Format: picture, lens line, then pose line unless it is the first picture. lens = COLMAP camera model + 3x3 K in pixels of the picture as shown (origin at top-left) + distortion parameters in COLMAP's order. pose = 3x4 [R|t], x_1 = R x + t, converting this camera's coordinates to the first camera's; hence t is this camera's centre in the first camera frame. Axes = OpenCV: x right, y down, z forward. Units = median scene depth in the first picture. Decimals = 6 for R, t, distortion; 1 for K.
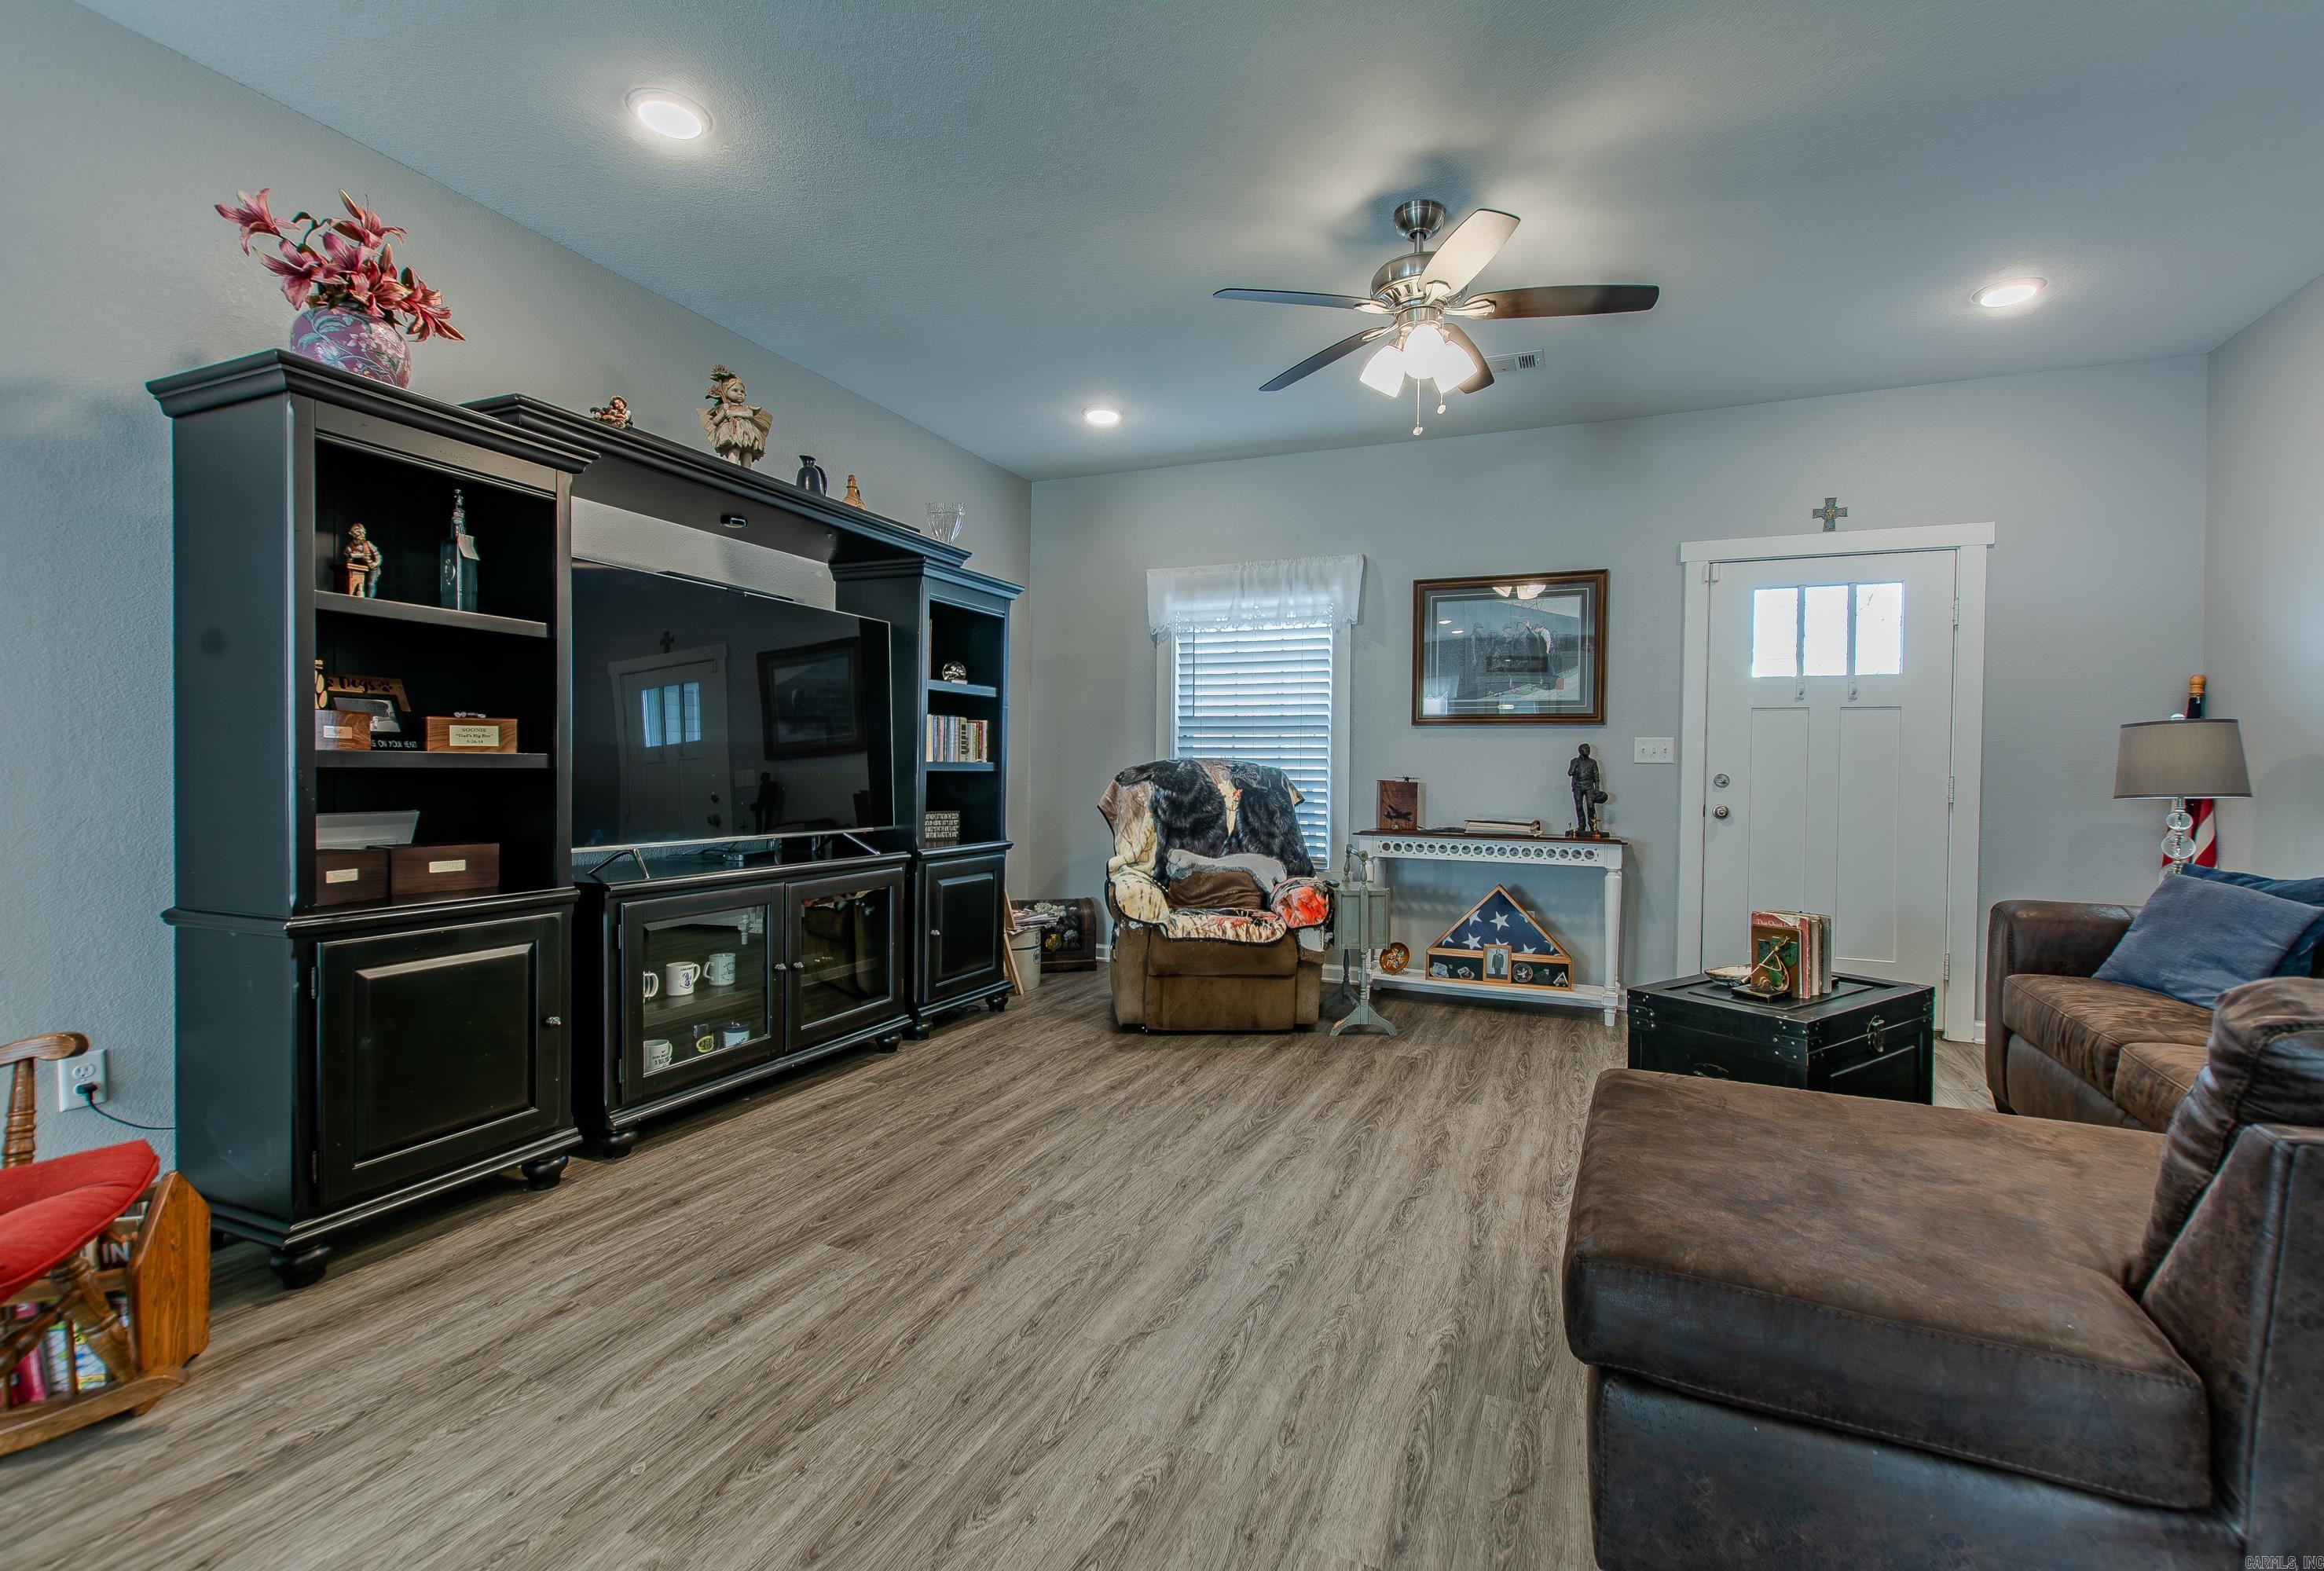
lens RADIAL K [[1016.7, 0, 1185.5], [0, 1016.7, 783.5], [0, 0, 1]] dist [0.006203, -0.003972]
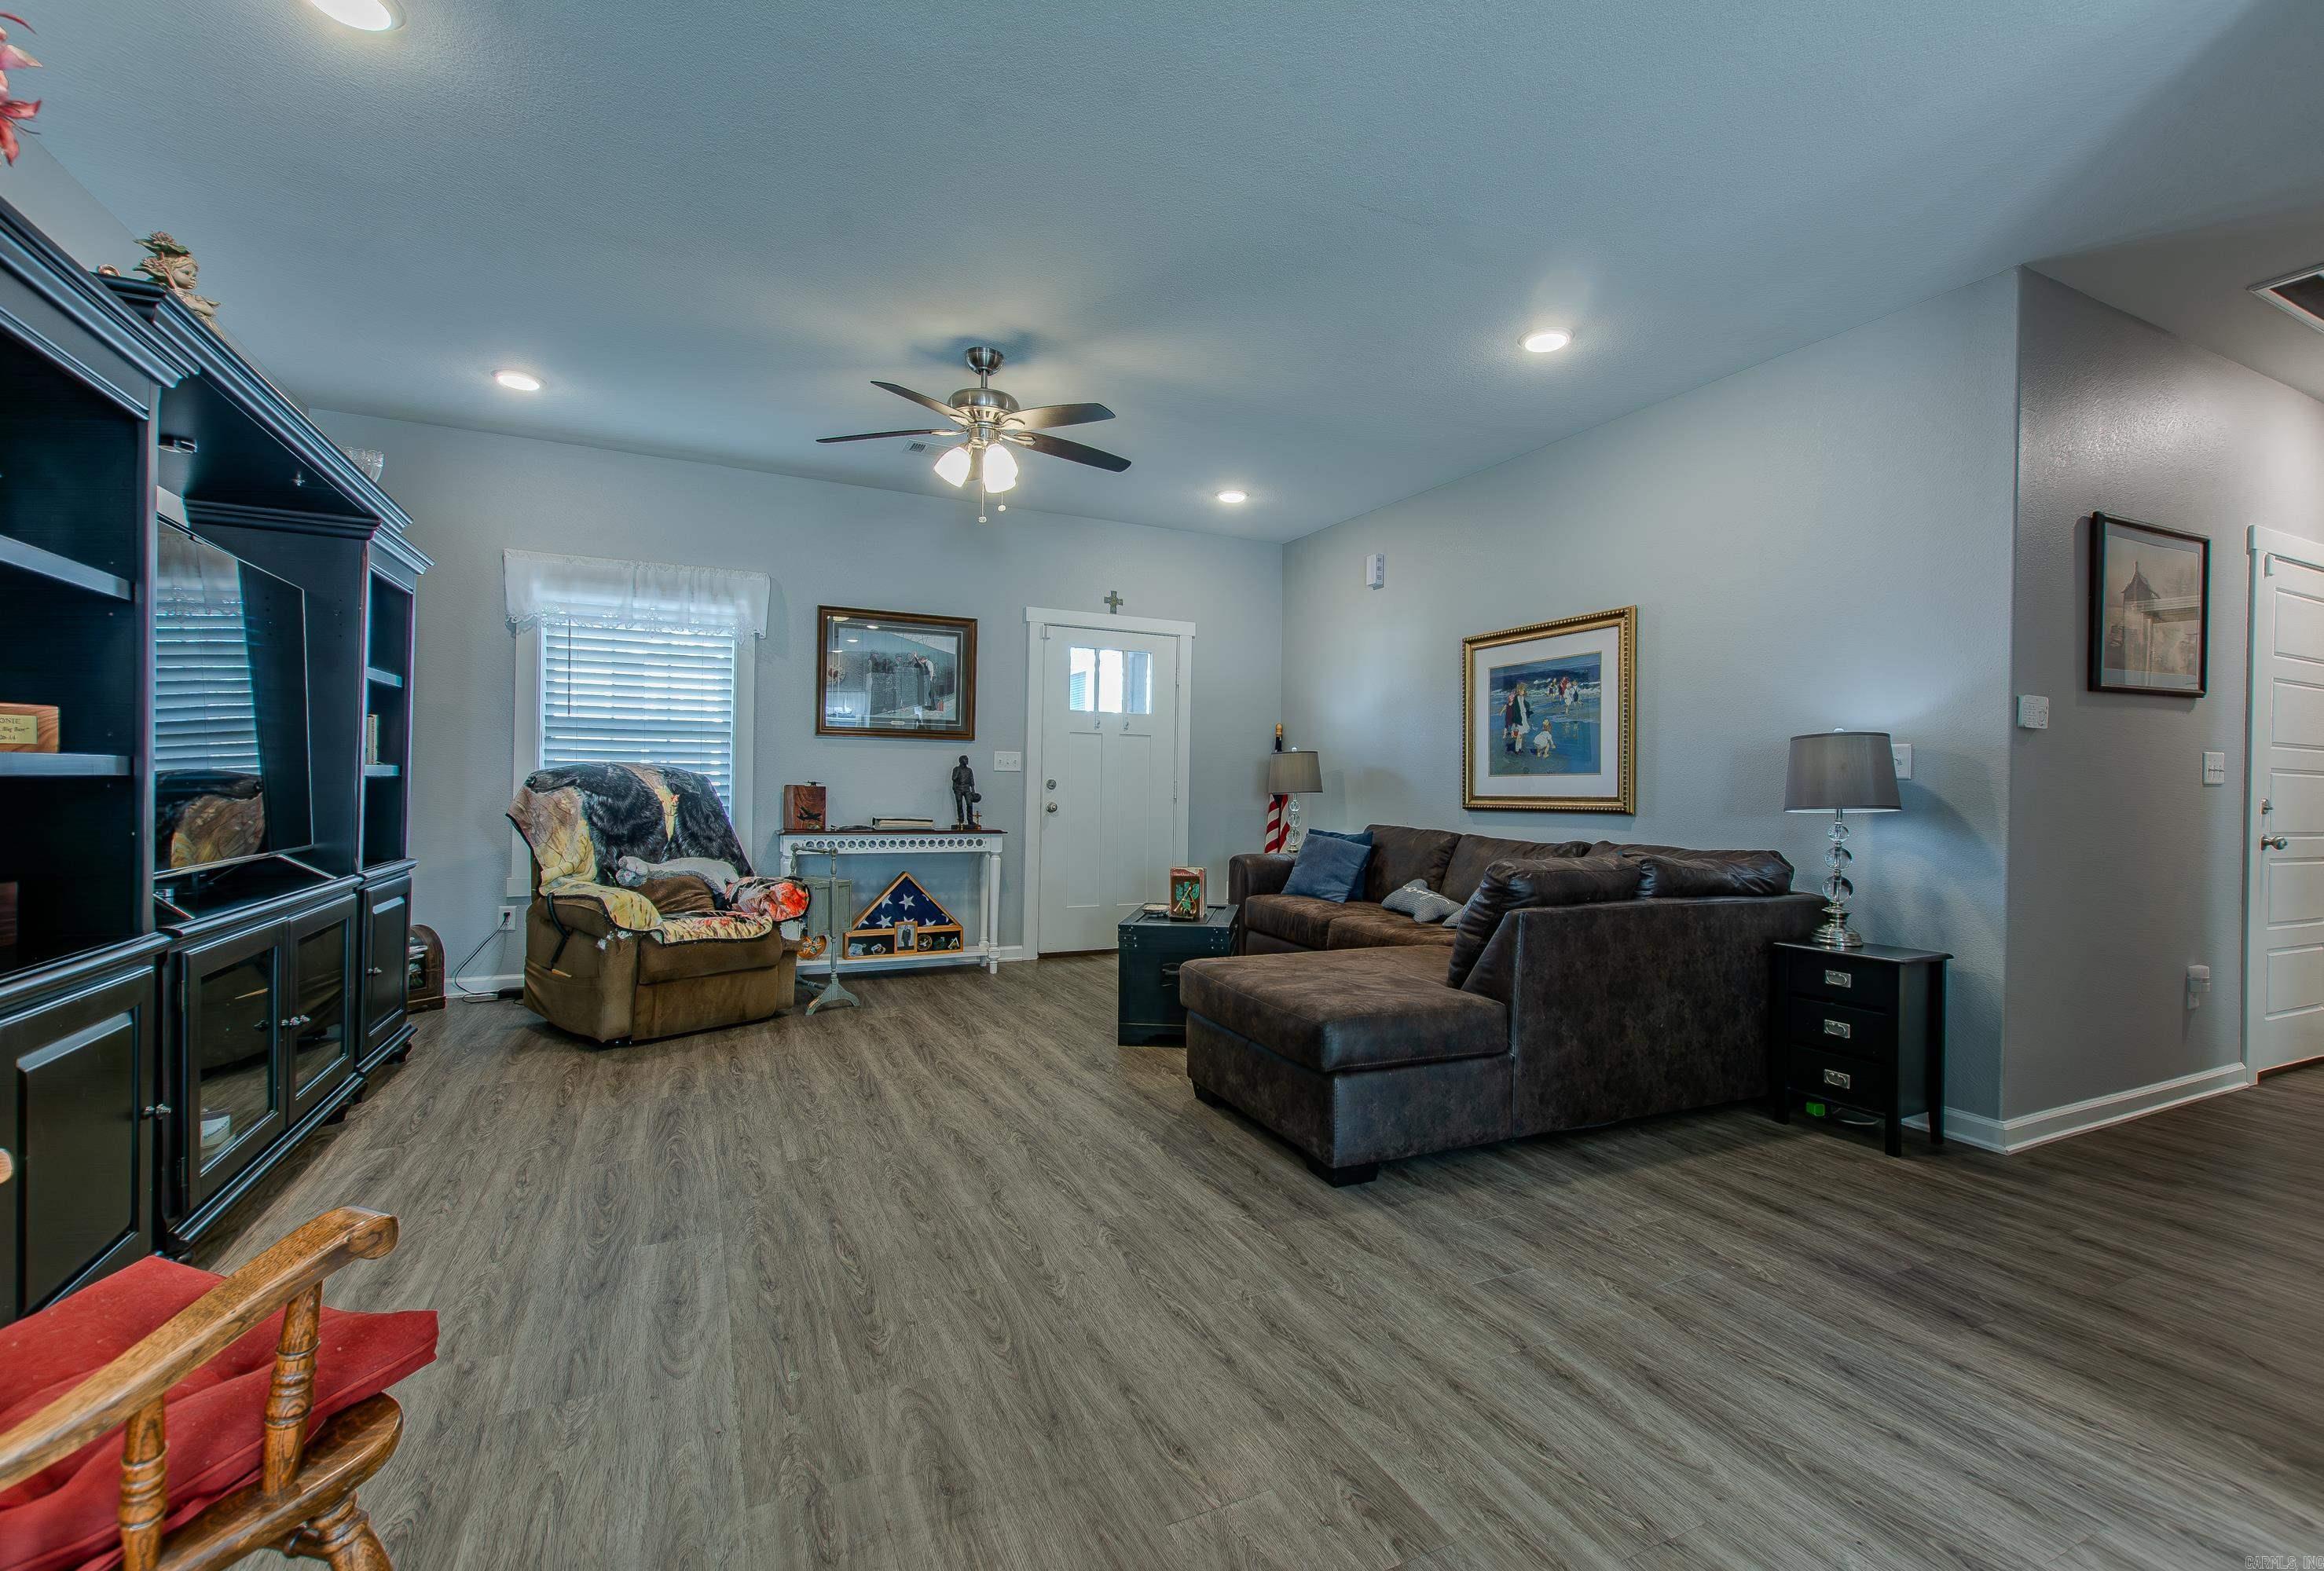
lens RADIAL K [[1016.7, 0, 1185.5], [0, 1016.7, 783.5], [0, 0, 1]] dist [0.006203, -0.003972]
pose [[0.658492, -0.002467, 0.752584, -0.485925], [0.003496, 0.999994, 0.000219, -0.004634], [-0.752580, 0.002487, 0.658496, -0.050030]]
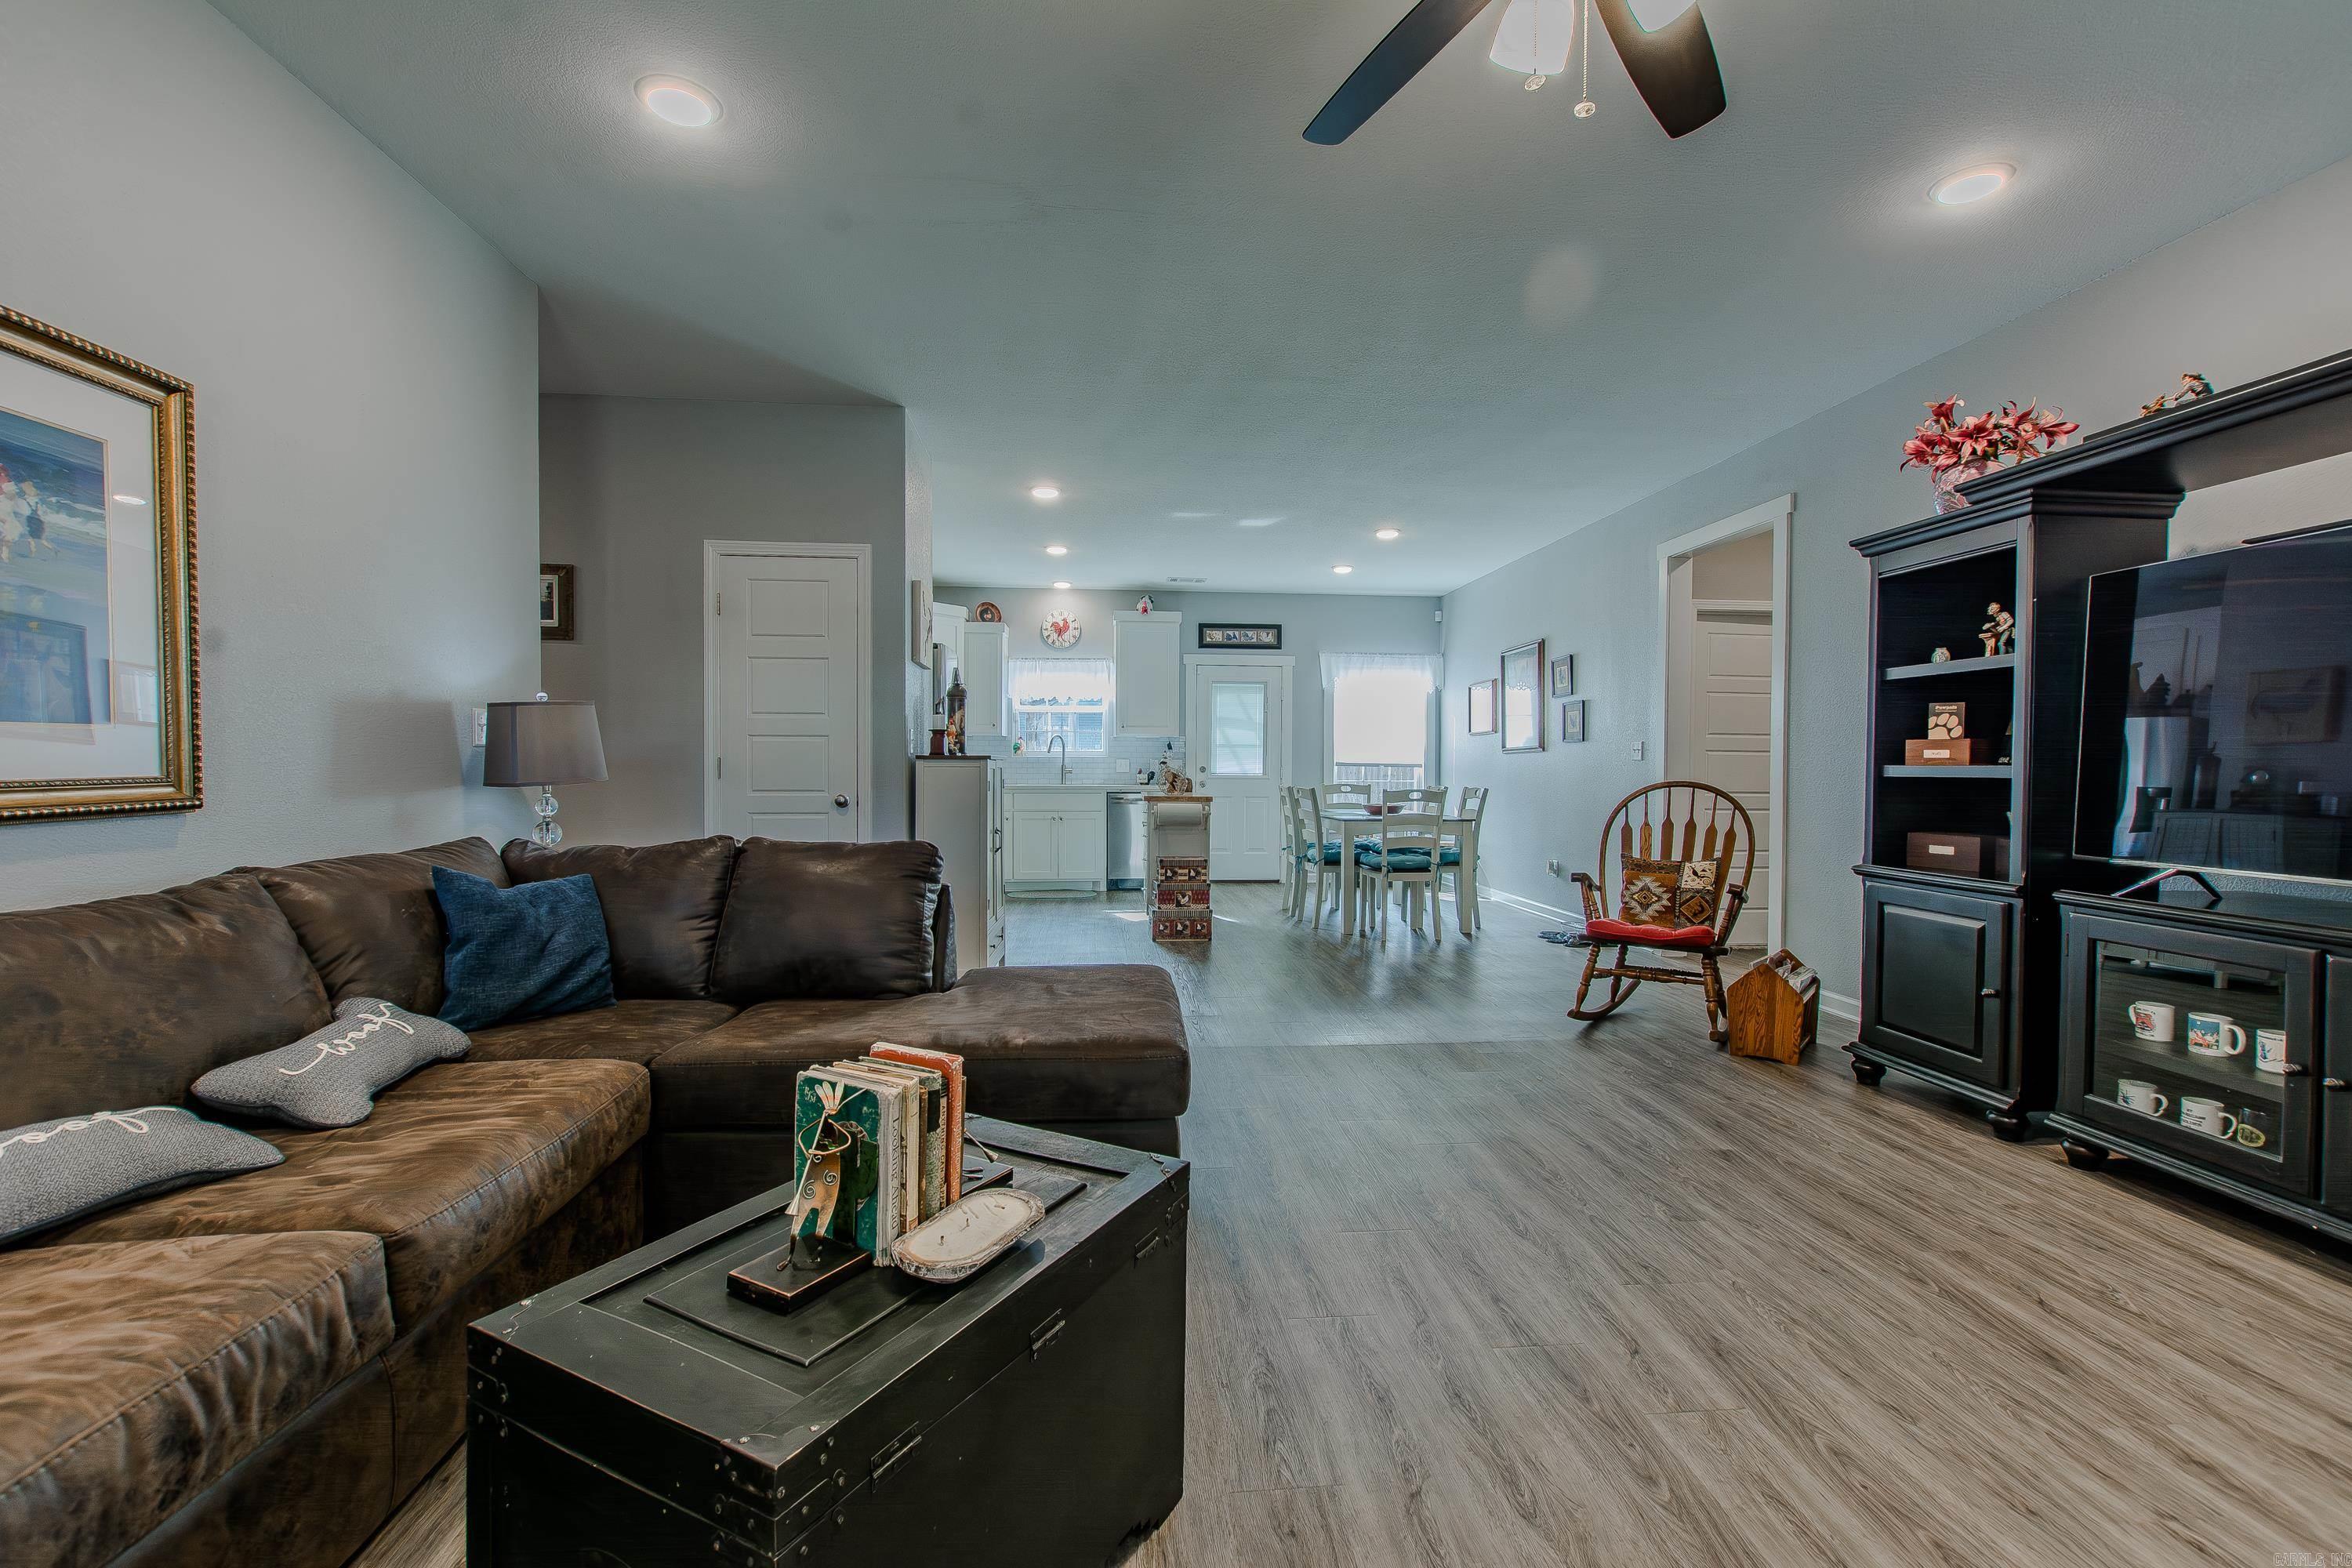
lens RADIAL K [[1016.2, 0, 1185.4], [0, 1016.2, 782.8], [0, 0, 1]] dist [0.002656, 0.000014]
pose [[-0.885142, -0.009415, -0.465226, 0.532757], [-0.023729, 0.999408, 0.024921, -0.011232], [0.464715, 0.033098, -0.884841, 1.135694]]
